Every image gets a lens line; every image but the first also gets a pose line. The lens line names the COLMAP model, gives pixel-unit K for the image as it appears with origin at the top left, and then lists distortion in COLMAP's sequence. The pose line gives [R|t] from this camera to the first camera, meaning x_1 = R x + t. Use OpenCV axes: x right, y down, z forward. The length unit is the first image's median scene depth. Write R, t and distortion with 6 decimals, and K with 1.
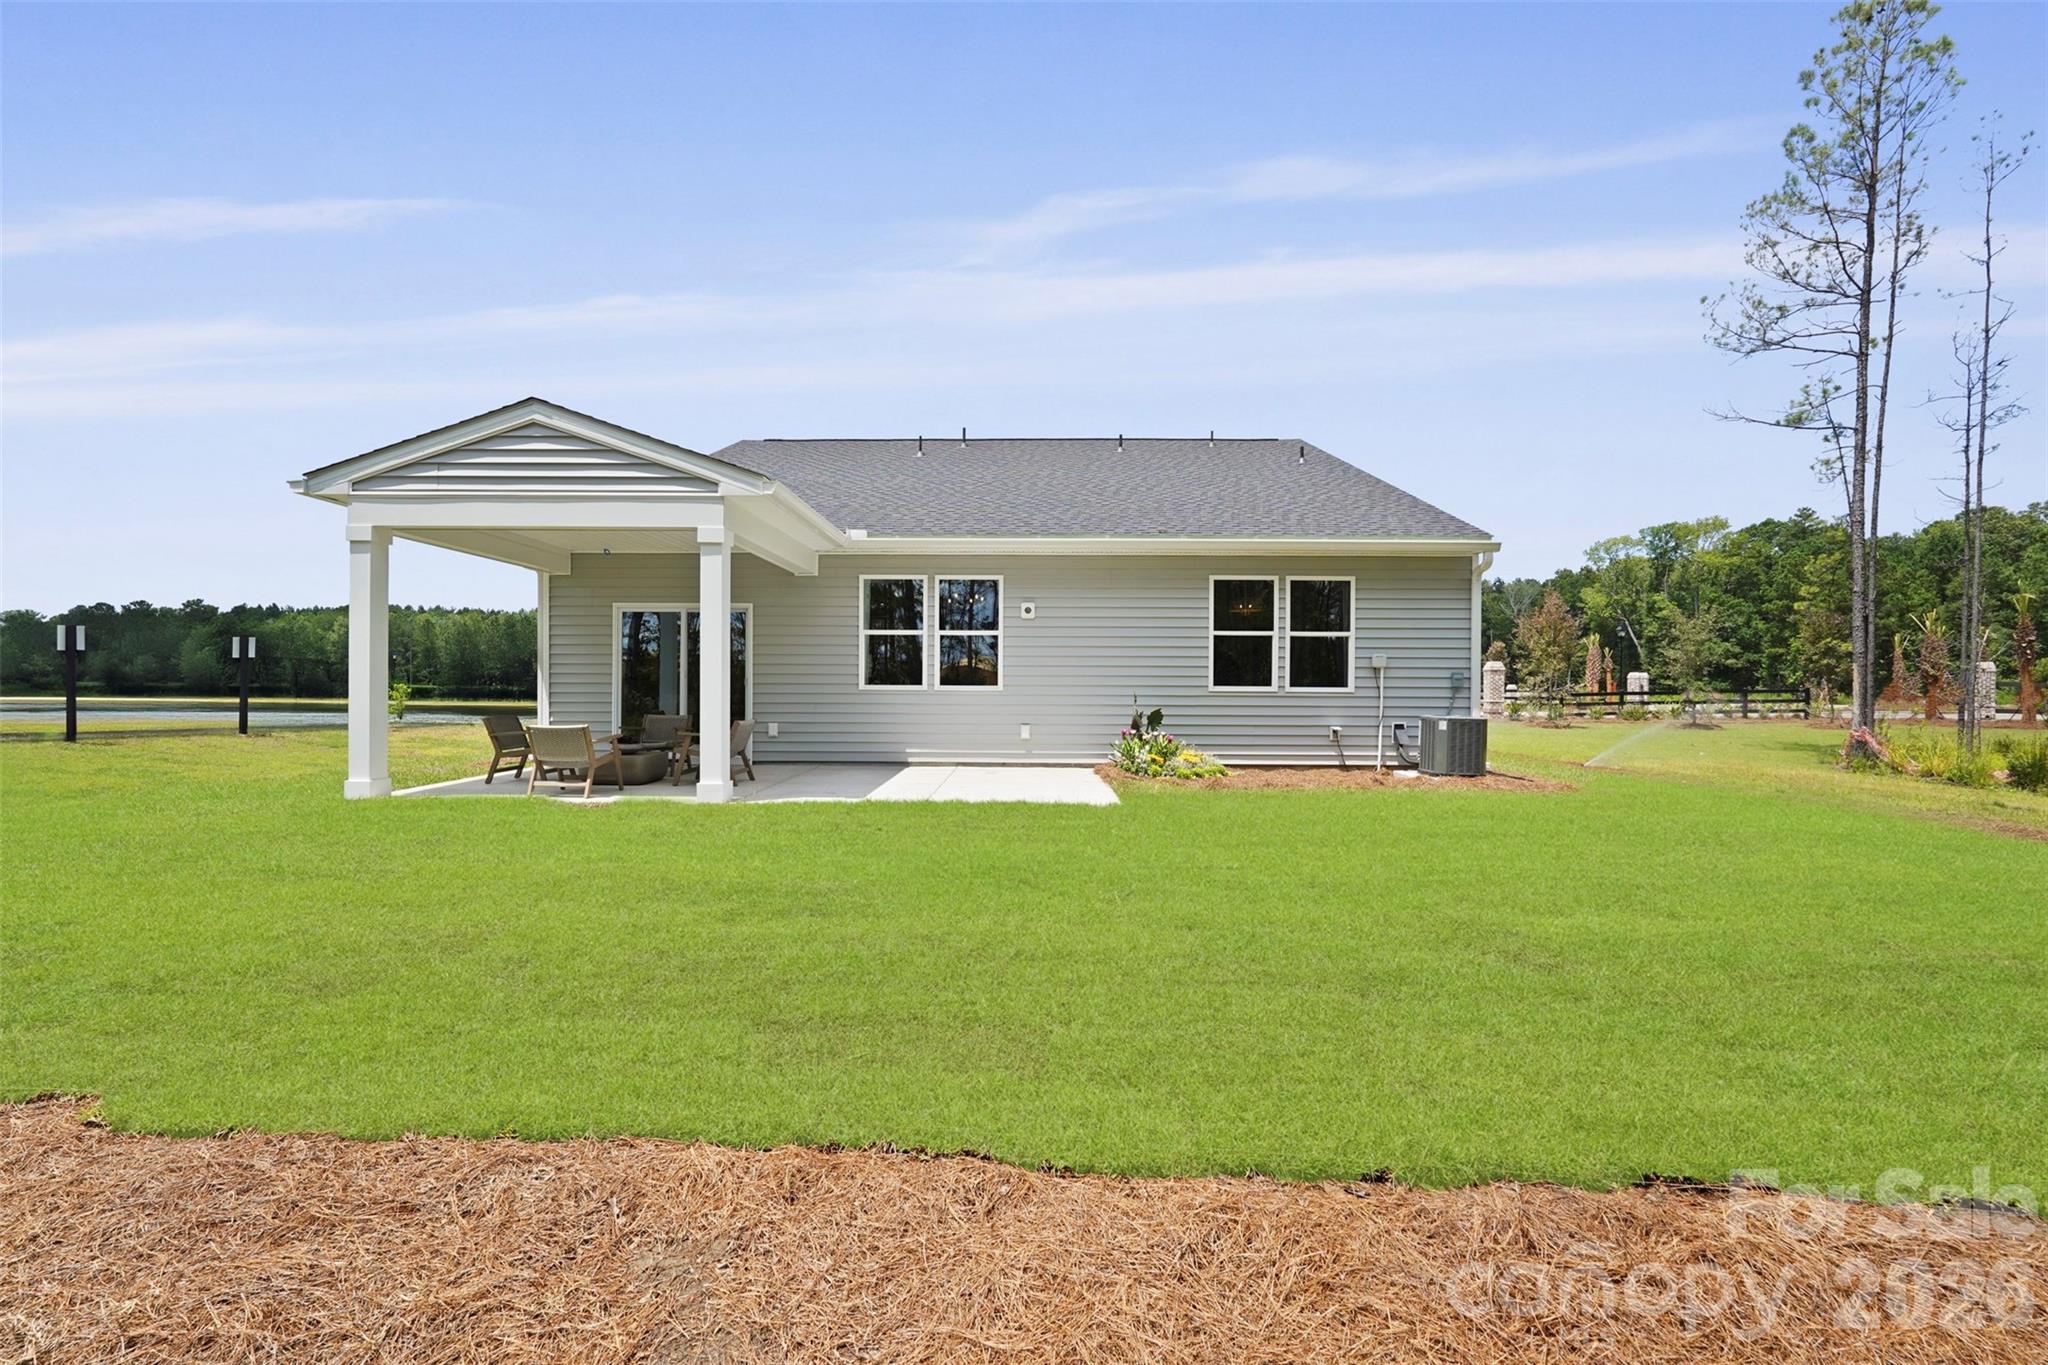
lens RADIAL K [[902.3, 0, 1023.2], [0, 902.3, 691.9], [0, 0, 1]] dist [-0.012810, 0.001986]
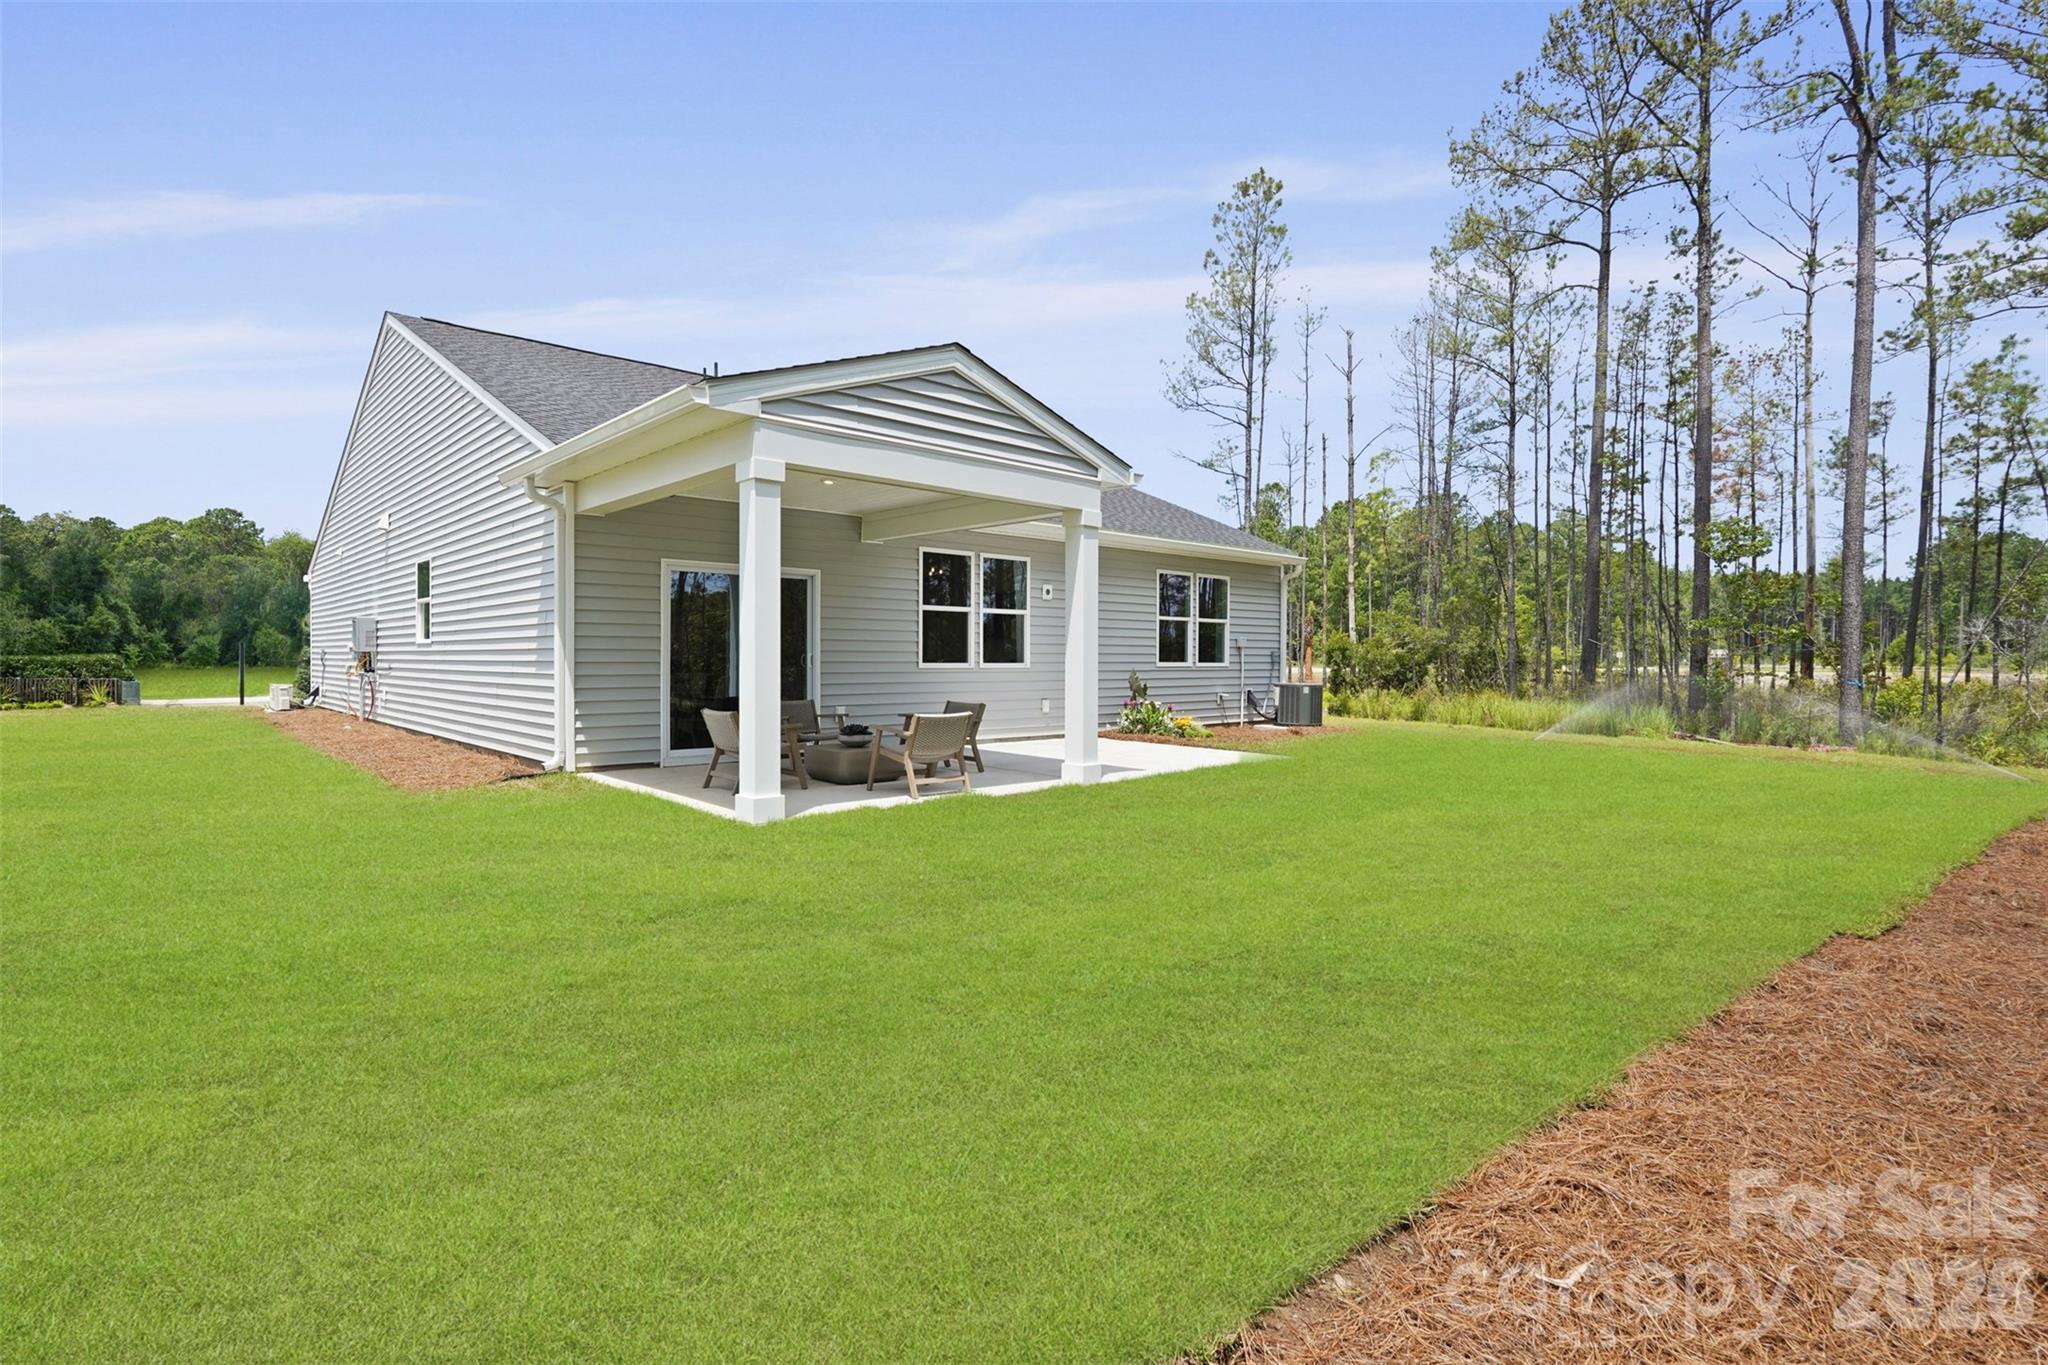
lens RADIAL K [[990.0, 0, 1017.8], [0, 990.0, 663.2], [0, 0, 1]] dist [-0.006766, -0.000255]
pose [[0.726964, -0.006369, 0.686646, -0.820675], [0.002708, 0.999976, 0.006409, -0.013790], [-0.686670, -0.002799, 0.726964, 0.176290]]
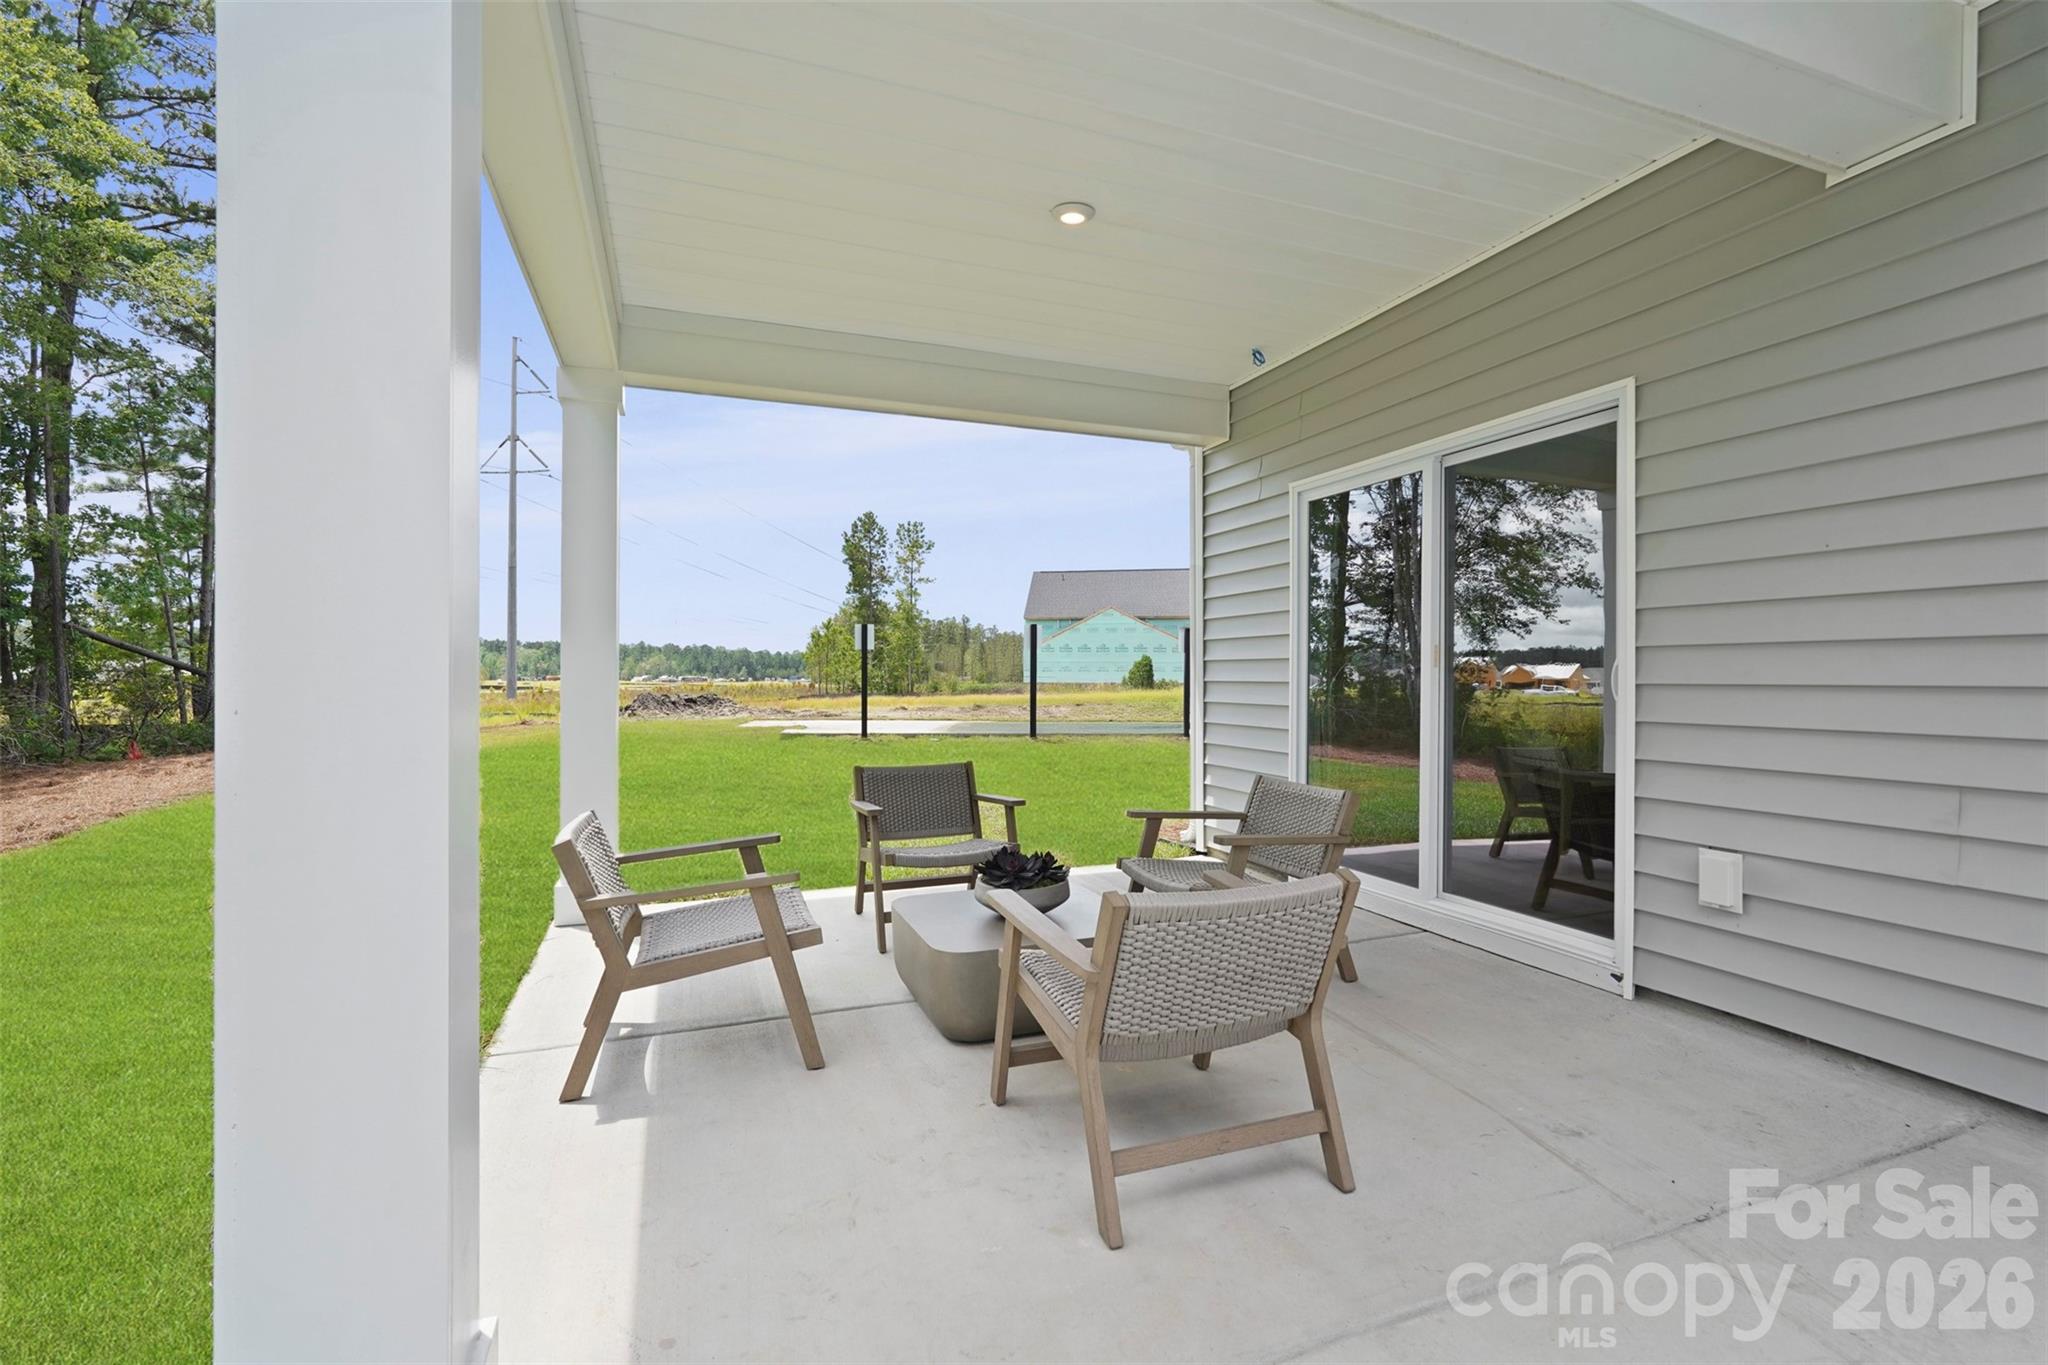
lens RADIAL K [[902.3, 0, 1027.7], [0, 902.3, 682.9], [0, 0, 1]] dist [-0.012810, 0.001986]
pose [[0.369450, 0.000459, -0.929250, -0.125120], [-0.004279, 0.999990, -0.001208, -0.009168], [0.929241, 0.004423, 0.369449, 0.742875]]
